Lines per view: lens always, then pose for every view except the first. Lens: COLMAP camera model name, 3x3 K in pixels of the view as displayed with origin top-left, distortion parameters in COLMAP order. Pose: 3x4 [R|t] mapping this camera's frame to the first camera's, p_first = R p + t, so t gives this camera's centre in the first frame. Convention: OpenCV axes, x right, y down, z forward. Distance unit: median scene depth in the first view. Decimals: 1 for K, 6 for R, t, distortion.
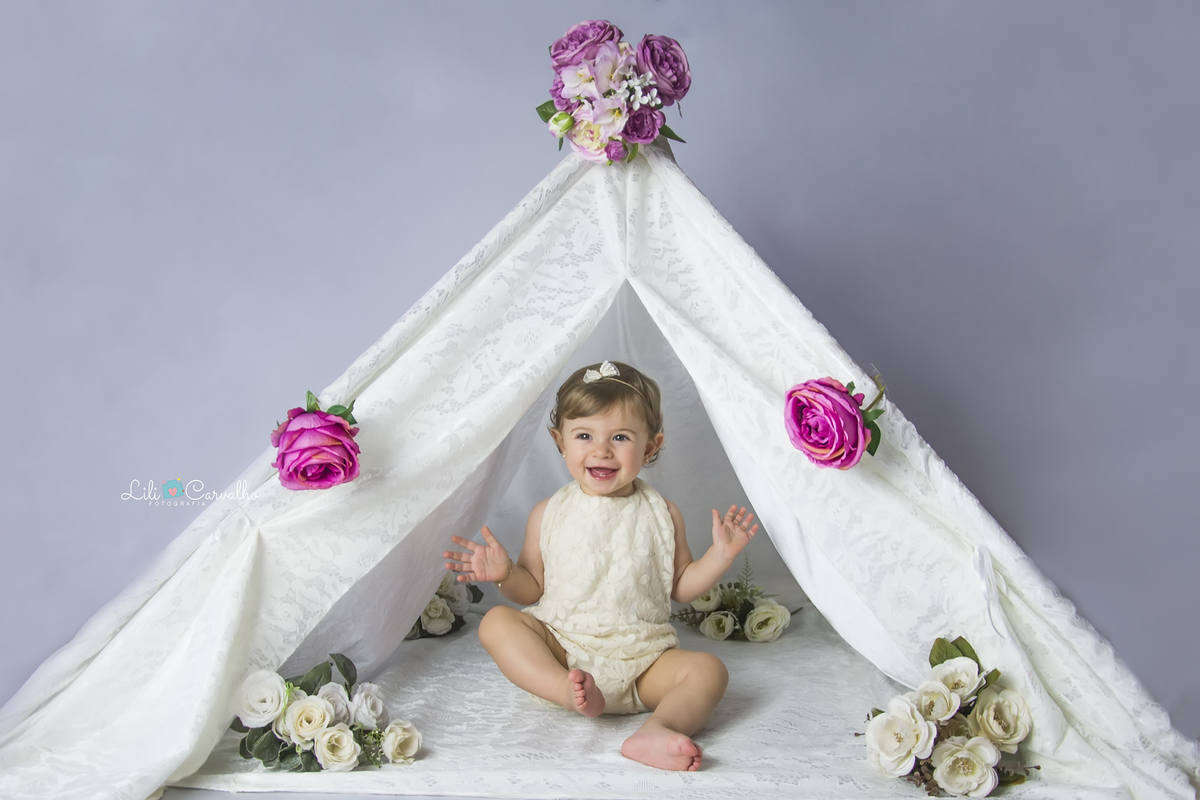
lens RADIAL K [[1410.5, 0, 625.7], [0, 1410.5, 445.8], [0, 0, 1]] dist [-0.046417, 0.000000]
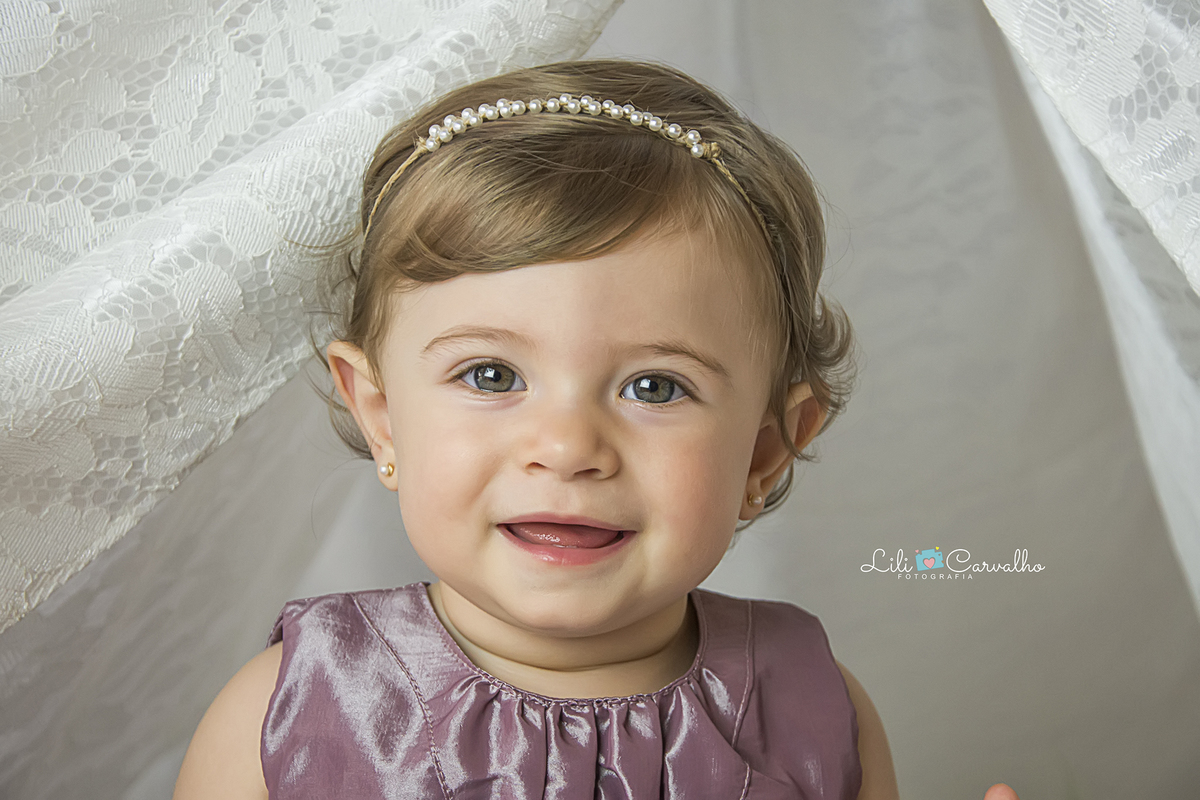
lens RADIAL K [[3356.8, 0, 611.3], [0, 3356.8, 374.0], [0, 0, 1]] dist [0.743913, 0.000000]
pose [[0.999309, 0.018729, 0.032092, -0.056623], [-0.016892, 0.998255, -0.056582, 0.038939], [-0.033096, 0.056001, 0.997882, 0.374181]]
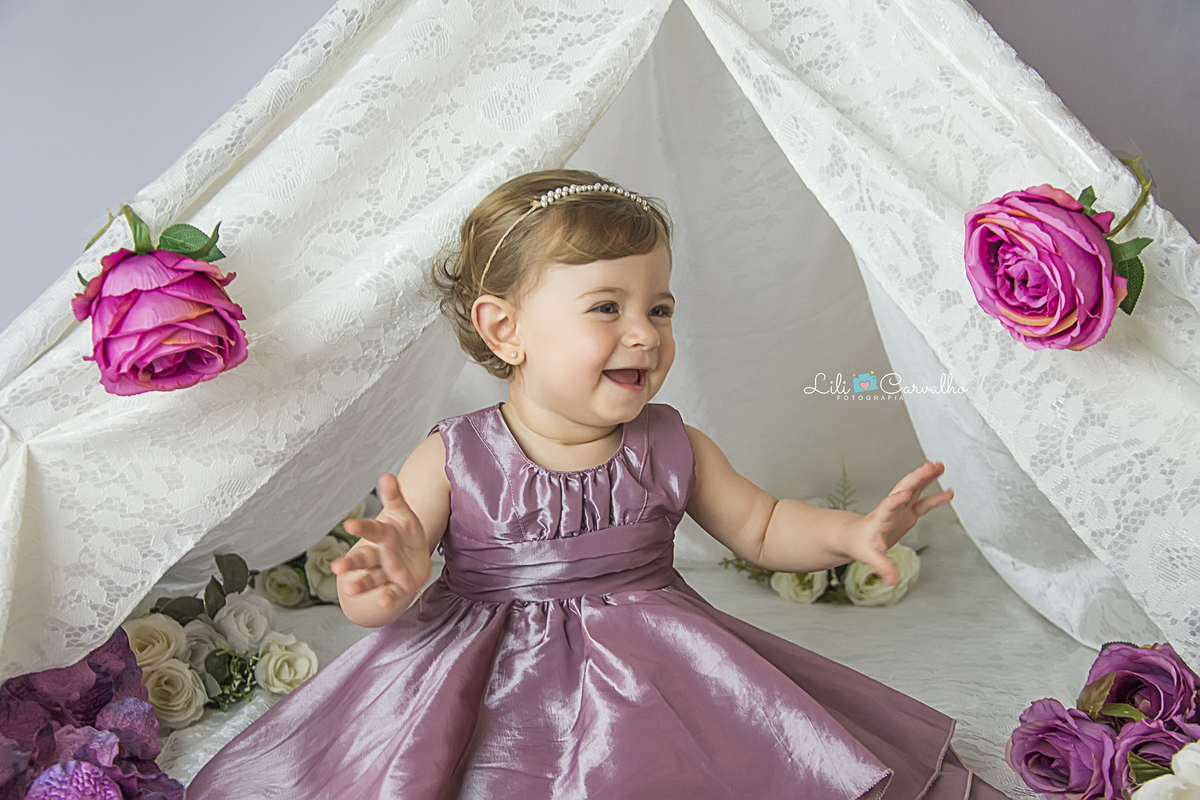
lens RADIAL K [[2038.3, 0, 608.8], [0, 2038.3, 417.5], [0, 0, 1]] dist [0.309159, 0.000000]
pose [[0.999750, -0.007042, 0.021220, -0.047793], [0.005483, 0.997342, 0.072652, -0.009909], [-0.021675, -0.072517, 0.997132, 0.168297]]
